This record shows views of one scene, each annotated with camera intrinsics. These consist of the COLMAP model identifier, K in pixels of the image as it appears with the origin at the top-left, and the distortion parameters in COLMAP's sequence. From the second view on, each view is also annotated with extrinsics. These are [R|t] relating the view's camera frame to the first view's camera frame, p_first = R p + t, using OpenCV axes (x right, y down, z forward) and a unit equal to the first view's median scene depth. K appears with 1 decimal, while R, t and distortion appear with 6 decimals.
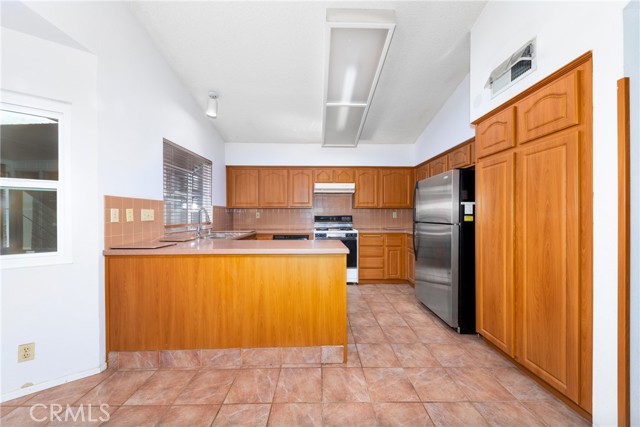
lens RADIAL K [[219.4, 0, 321.4], [0, 219.4, 215.0], [0, 0, 1]] dist [0.002985, -0.000249]
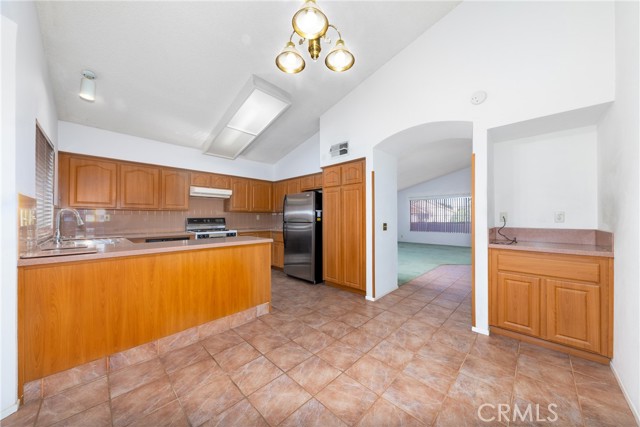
lens RADIAL K [[219.4, 0, 321.3], [0, 219.4, 216.4], [0, 0, 1]] dist [0.002985, -0.000249]
pose [[0.704737, 0.003163, 0.709461, -0.655846], [-0.000878, 0.999993, -0.003586, -0.002057], [-0.709468, 0.001904, 0.704735, -0.314632]]
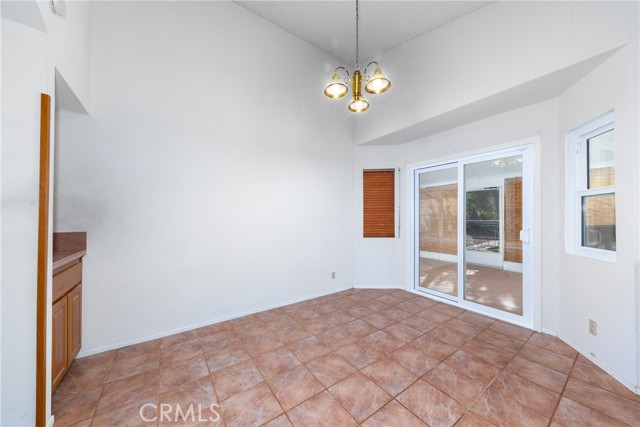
lens RADIAL K [[219.4, 0, 317.8], [0, 219.4, 215.9], [0, 0, 1]] dist [0.002985, -0.000249]
pose [[-0.827969, -0.003587, -0.560763, 0.467989], [0.002136, 0.999952, -0.009551, 0.002250], [0.560770, -0.009106, -0.827921, 0.852162]]
